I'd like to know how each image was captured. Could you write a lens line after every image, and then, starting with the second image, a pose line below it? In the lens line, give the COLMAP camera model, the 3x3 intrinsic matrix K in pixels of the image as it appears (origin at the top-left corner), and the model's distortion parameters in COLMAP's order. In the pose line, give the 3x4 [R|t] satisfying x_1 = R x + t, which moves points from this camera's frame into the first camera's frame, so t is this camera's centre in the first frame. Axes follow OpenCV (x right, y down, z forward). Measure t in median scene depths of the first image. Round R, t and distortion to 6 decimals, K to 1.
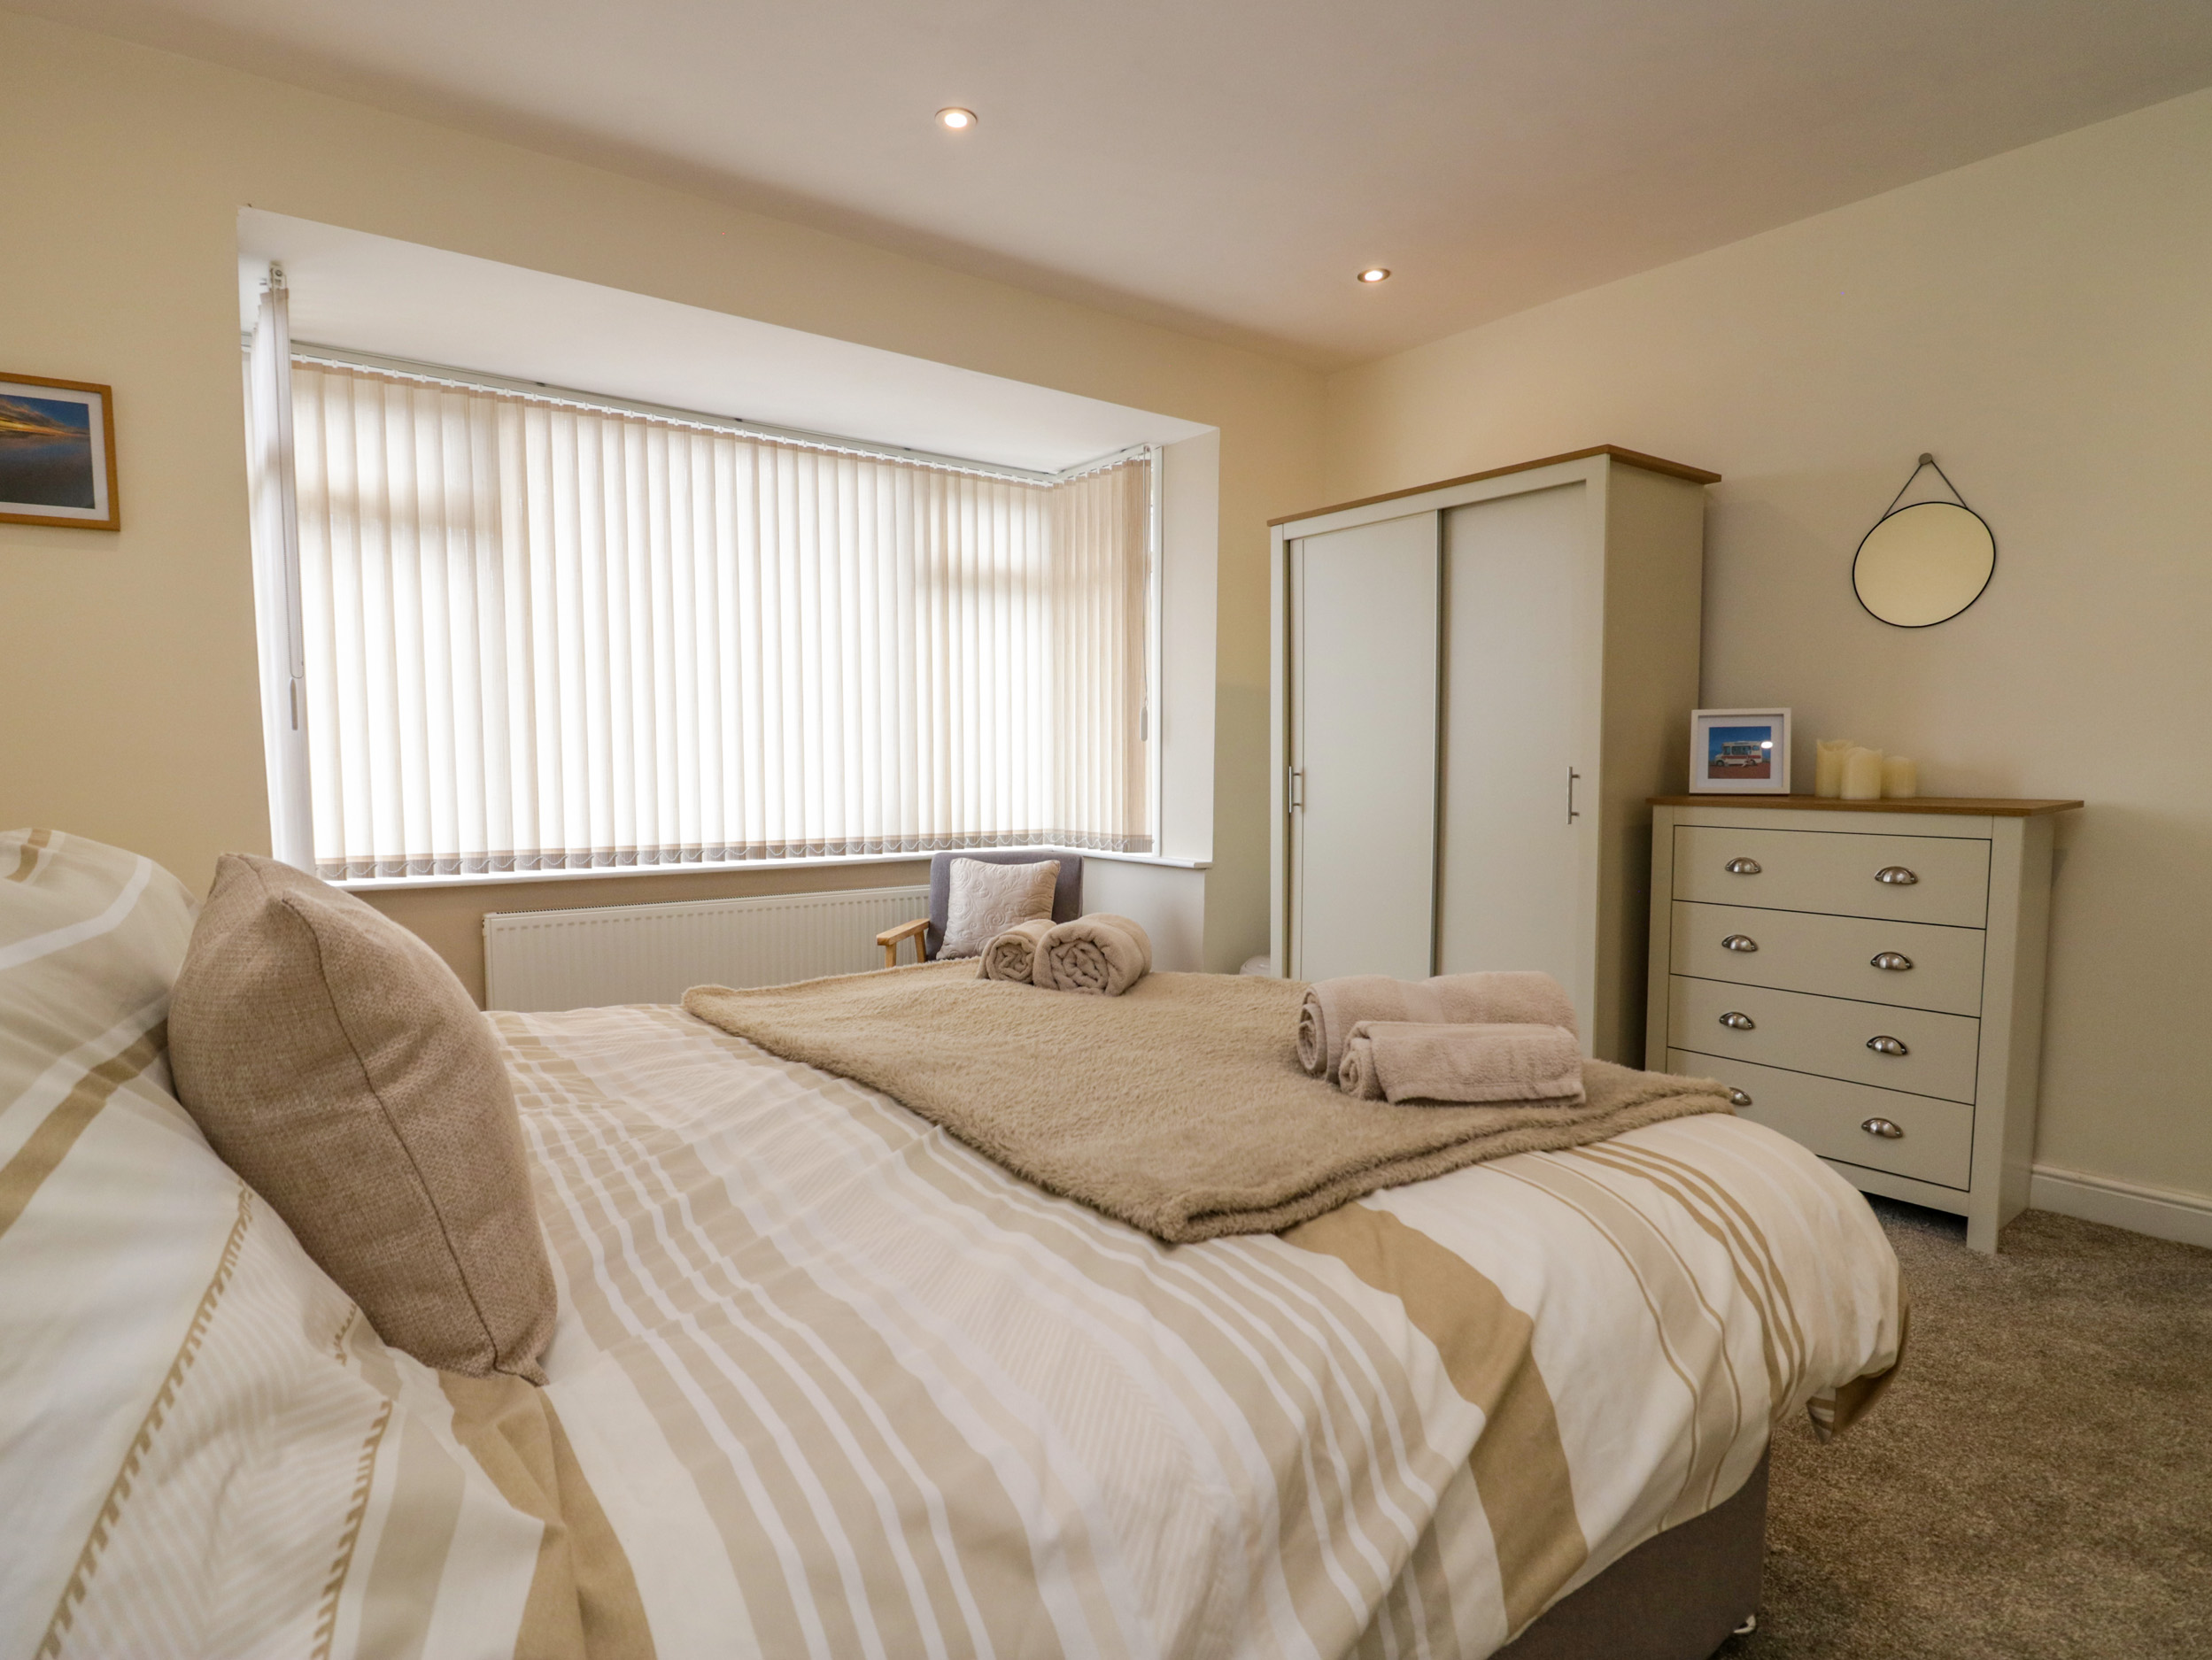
lens RADIAL K [[1163.8, 0, 1083.0], [0, 1163.8, 847.9], [0, 0, 1]] dist [-0.002889, -0.010712]
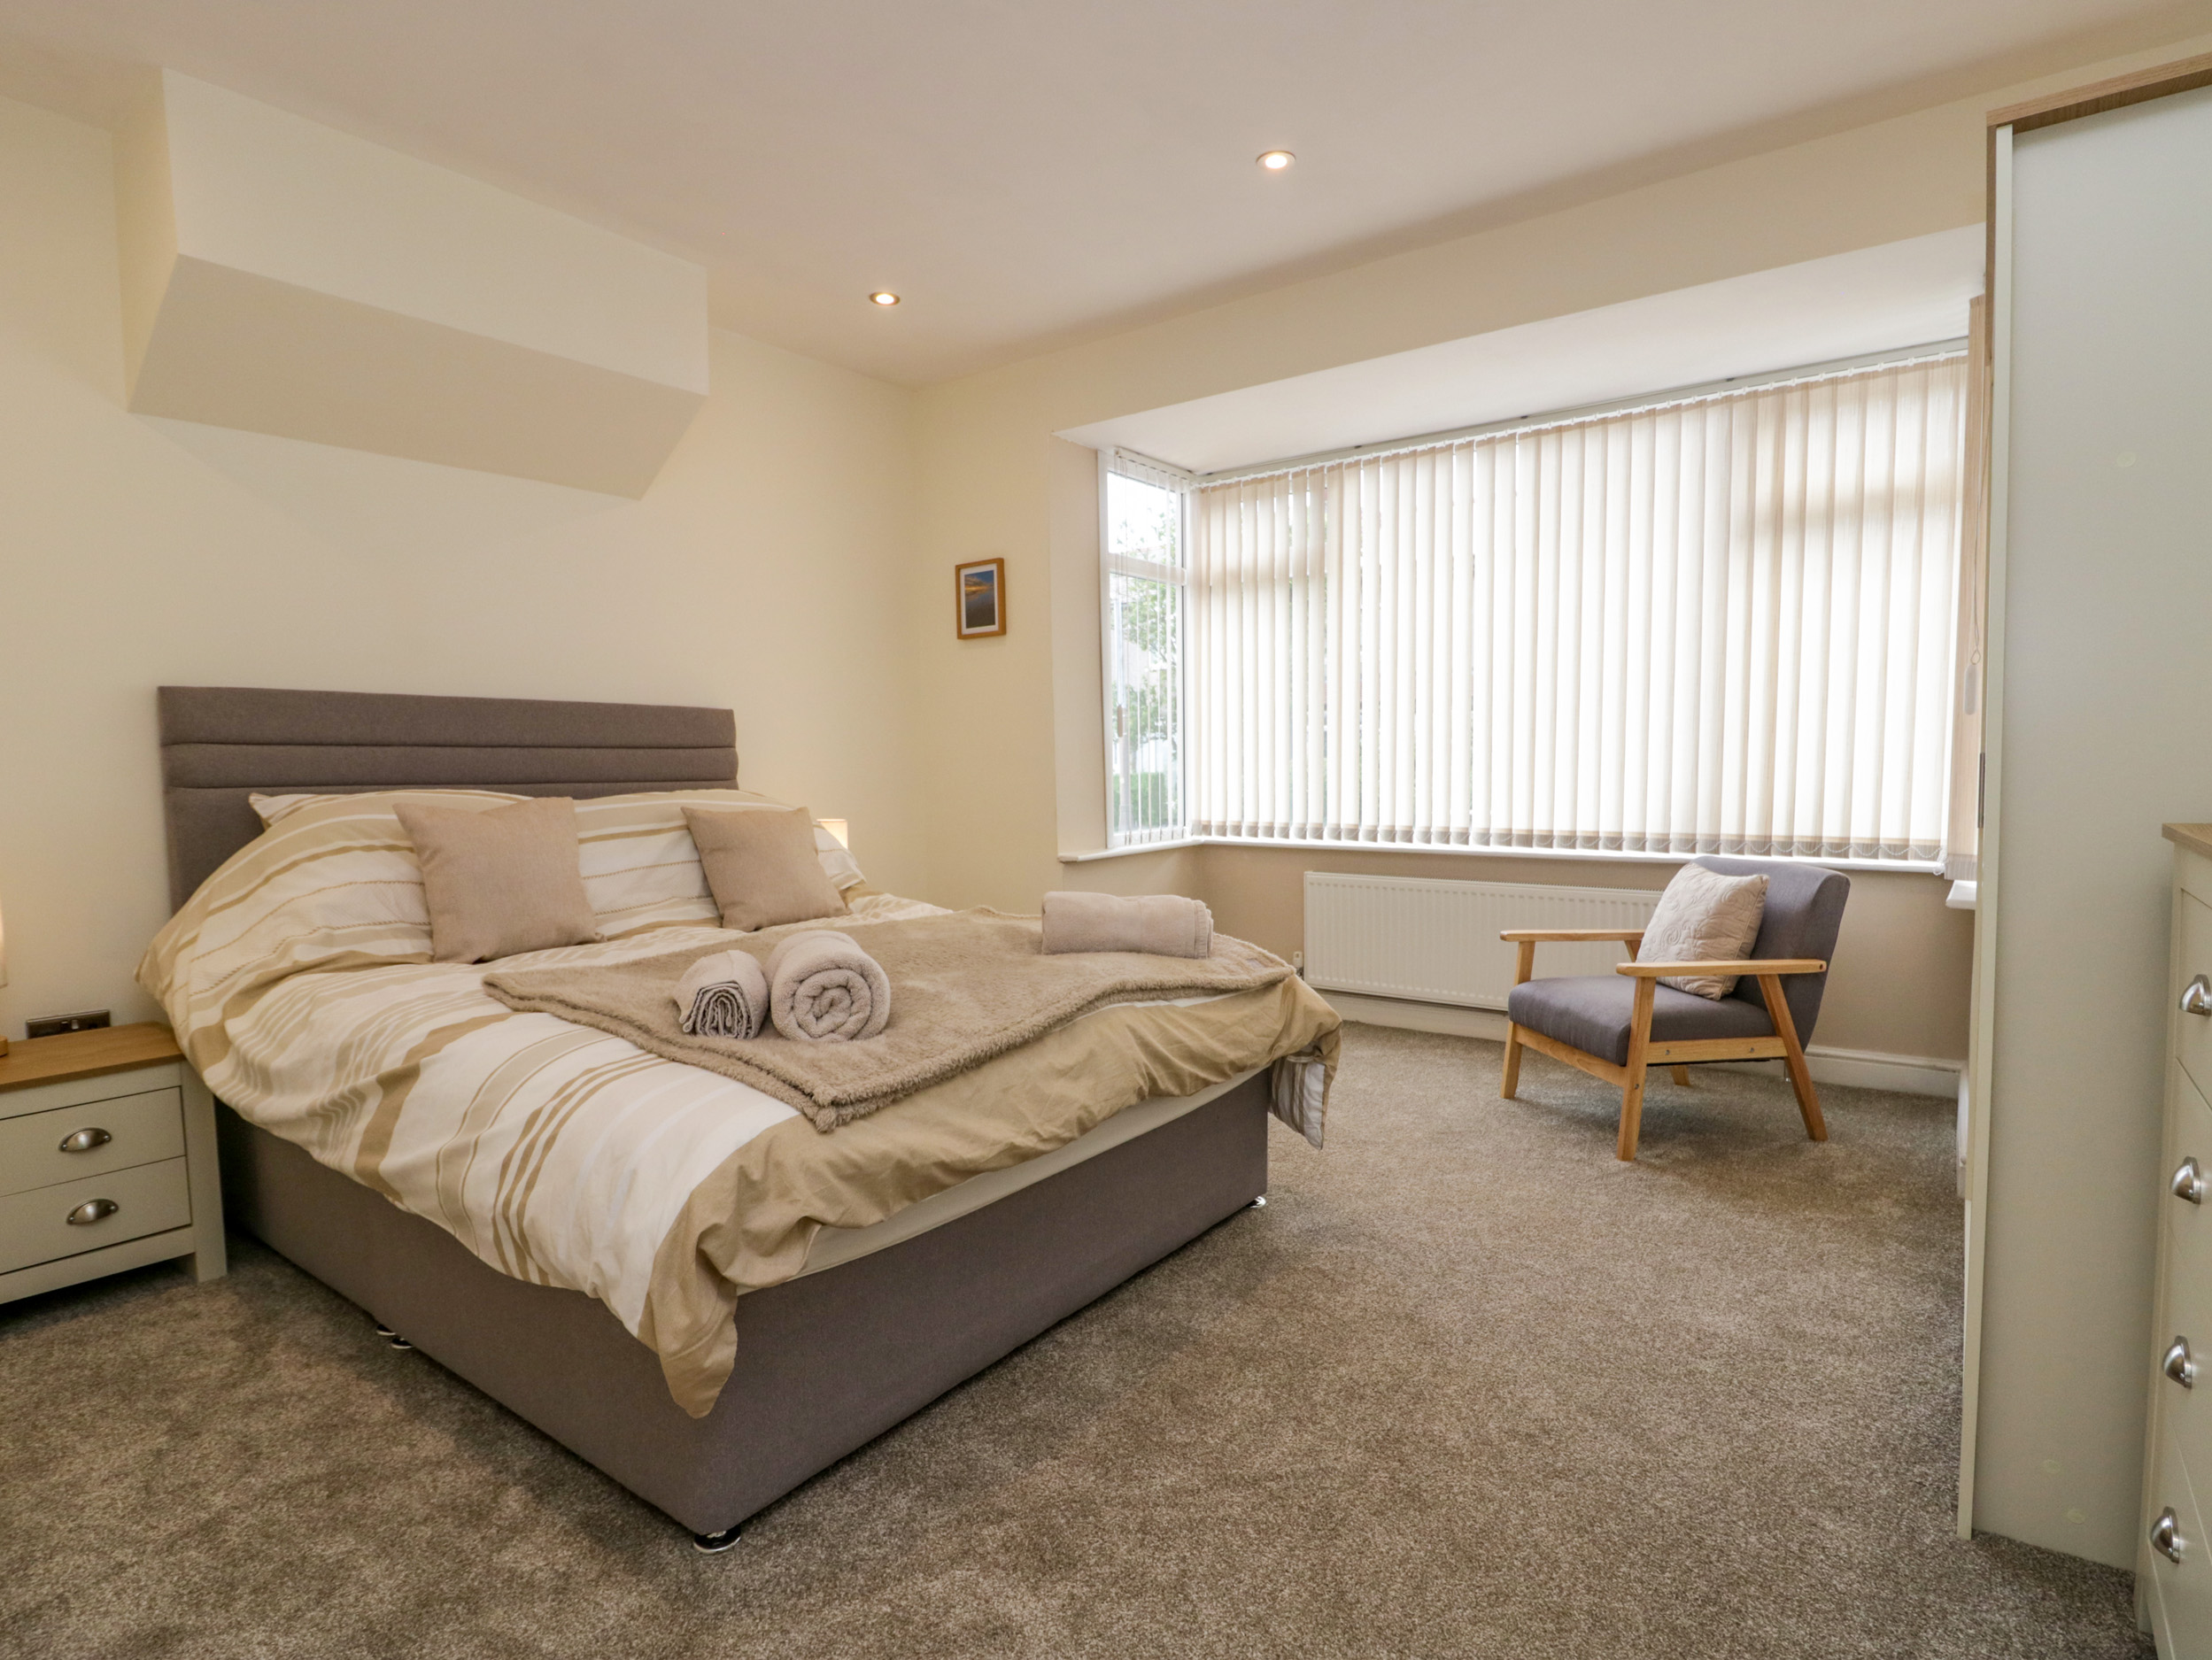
lens RADIAL K [[1165.9, 0, 1100.3], [0, 1165.9, 854.4], [0, 0, 1]] dist [-0.009721, -0.002102]
pose [[0.284861, 0.077372, -0.955441, 0.591446], [-0.055345, 0.996402, 0.064188, -0.028617], [0.956970, 0.034594, 0.288118, 0.352275]]
